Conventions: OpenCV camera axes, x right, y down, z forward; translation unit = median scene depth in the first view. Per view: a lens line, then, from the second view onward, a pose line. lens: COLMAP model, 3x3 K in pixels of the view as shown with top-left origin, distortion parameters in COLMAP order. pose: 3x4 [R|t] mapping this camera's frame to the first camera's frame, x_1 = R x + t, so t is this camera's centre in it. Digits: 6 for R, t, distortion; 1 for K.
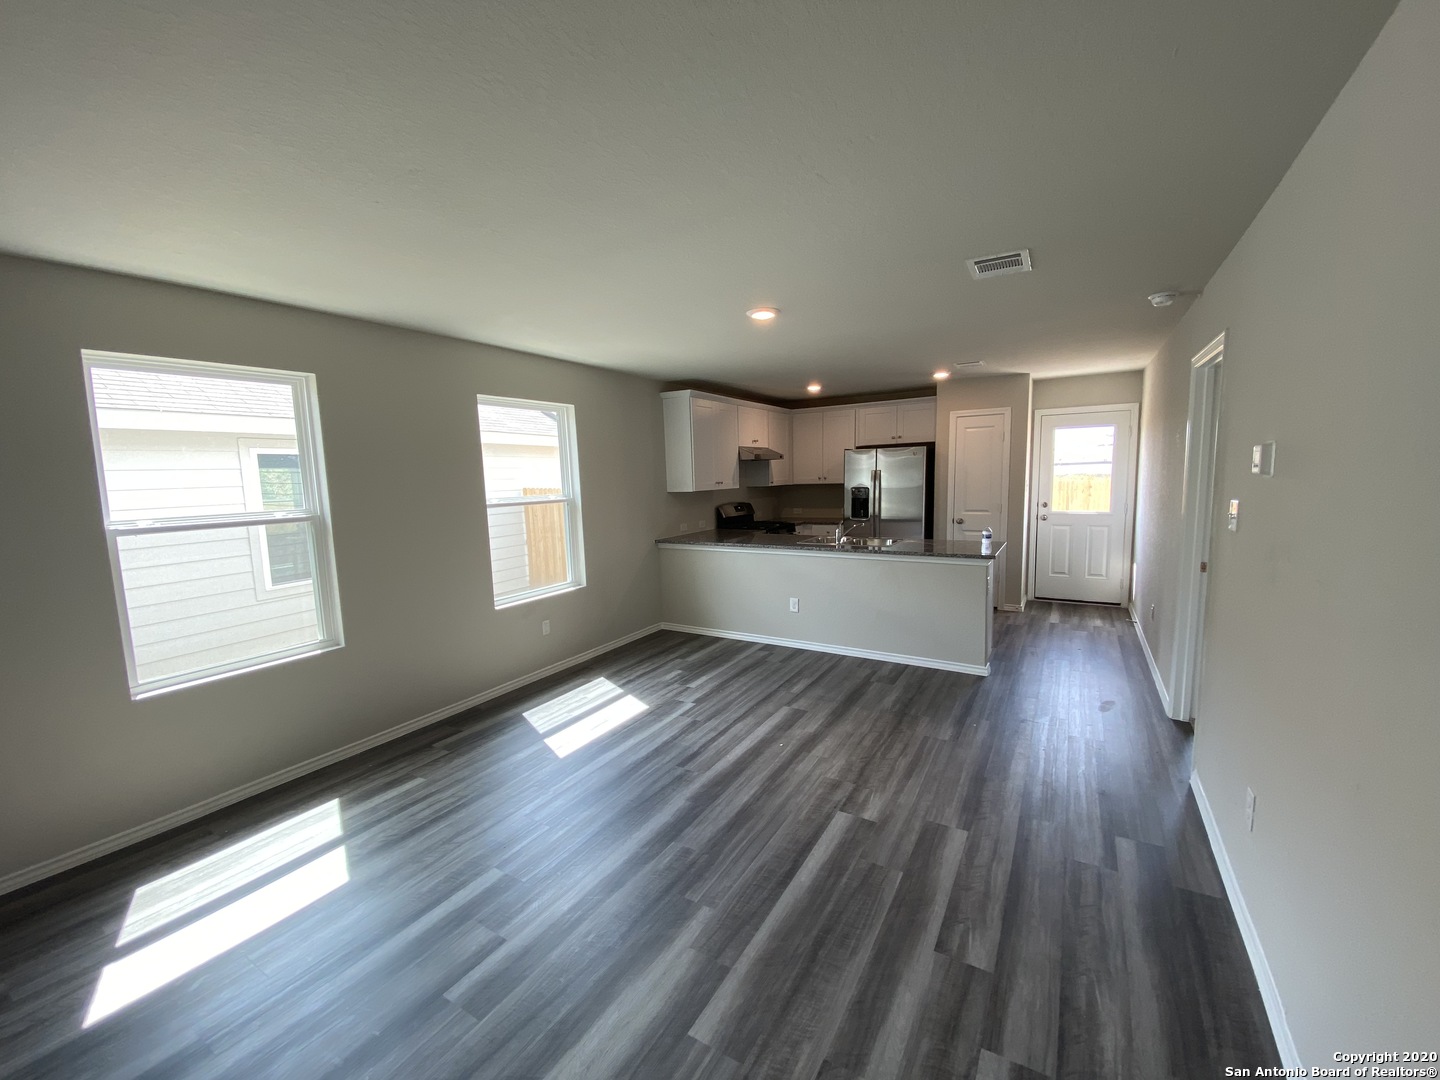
lens RADIAL K [[590.5, 0, 677.8], [0, 590.5, 538.5], [0, 0, 1]] dist [-0.003397, -0.010084]
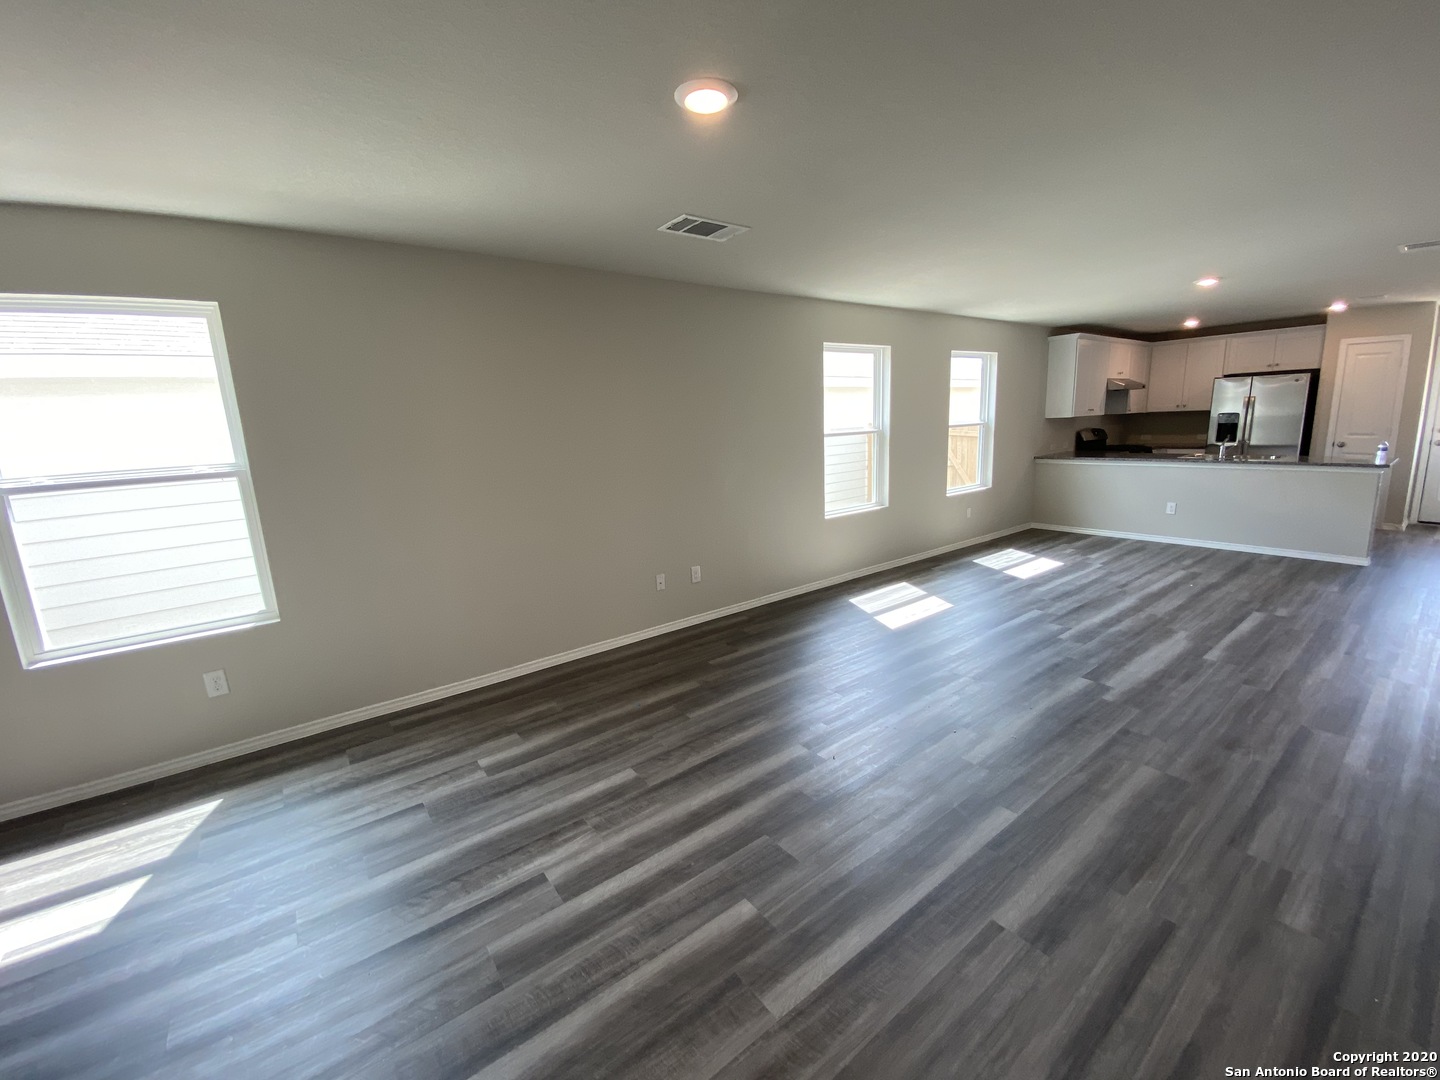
lens RADIAL K [[590.5, 0, 674.1], [0, 590.5, 537.2], [0, 0, 1]] dist [-0.003397, -0.010084]
pose [[0.932195, 0.055385, -0.357694, -0.302122], [-0.019989, 0.994593, 0.101906, 0.063648], [0.361404, -0.087846, 0.928262, -0.478386]]
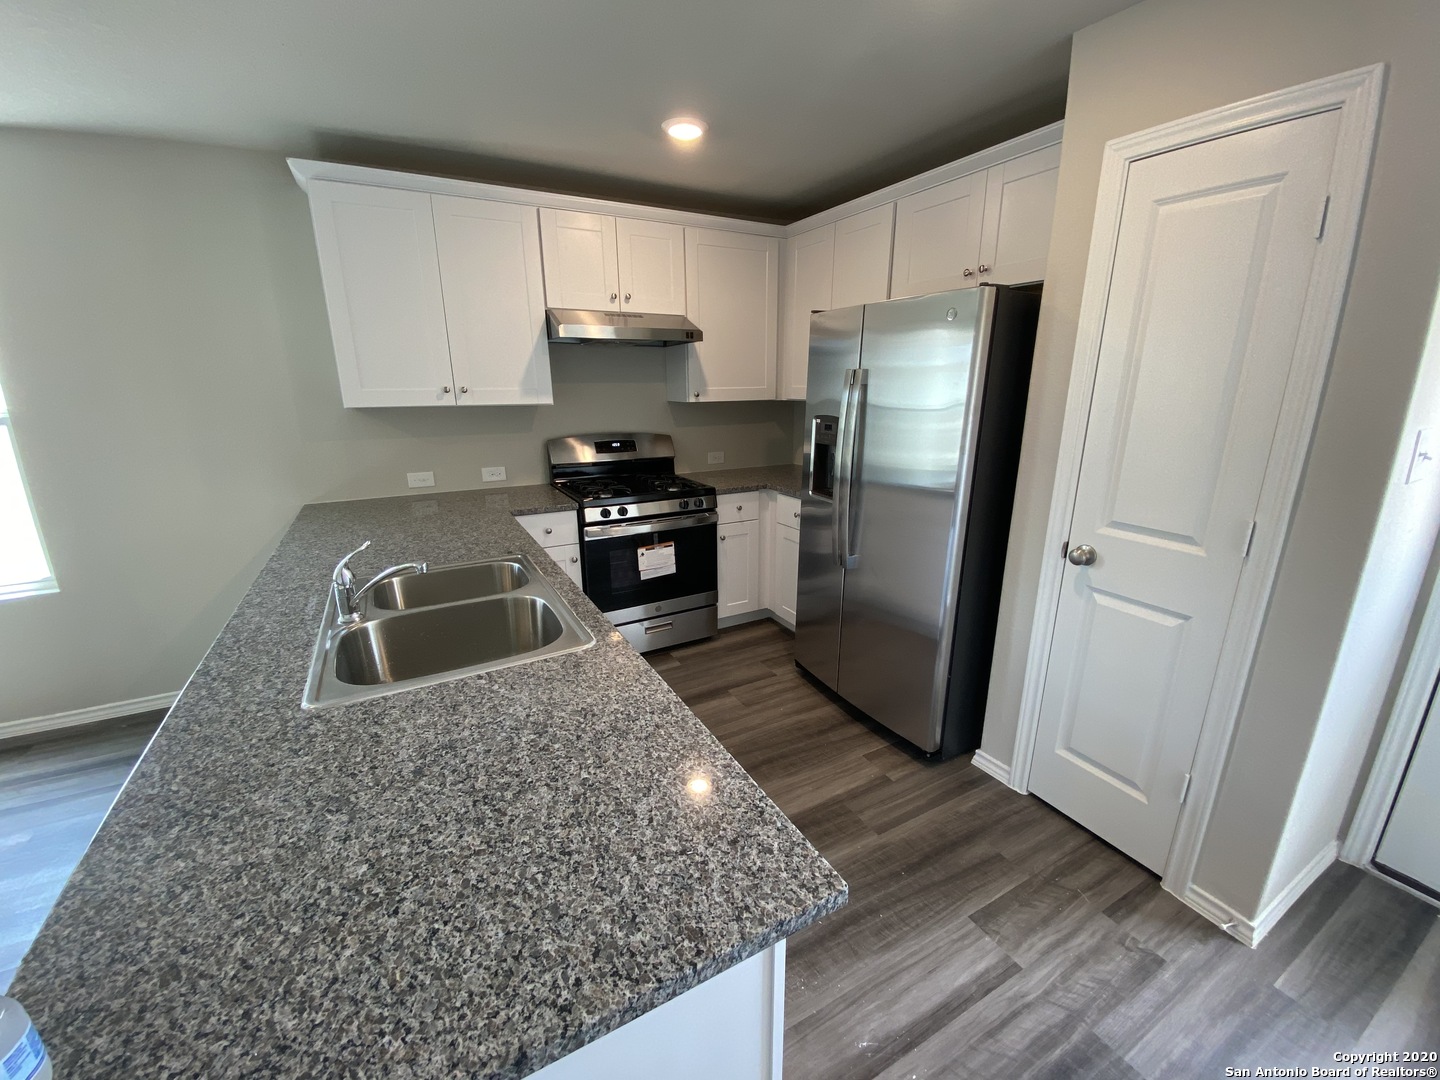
lens RADIAL K [[590.5, 0, 716.3], [0, 590.5, 537.4], [0, 0, 1]] dist [-0.003397, -0.010084]
pose [[0.875434, 0.148967, -0.459808, 0.514279], [-0.071149, 0.980674, 0.182254, -0.089212], [0.478071, -0.126837, 0.869115, 0.756006]]
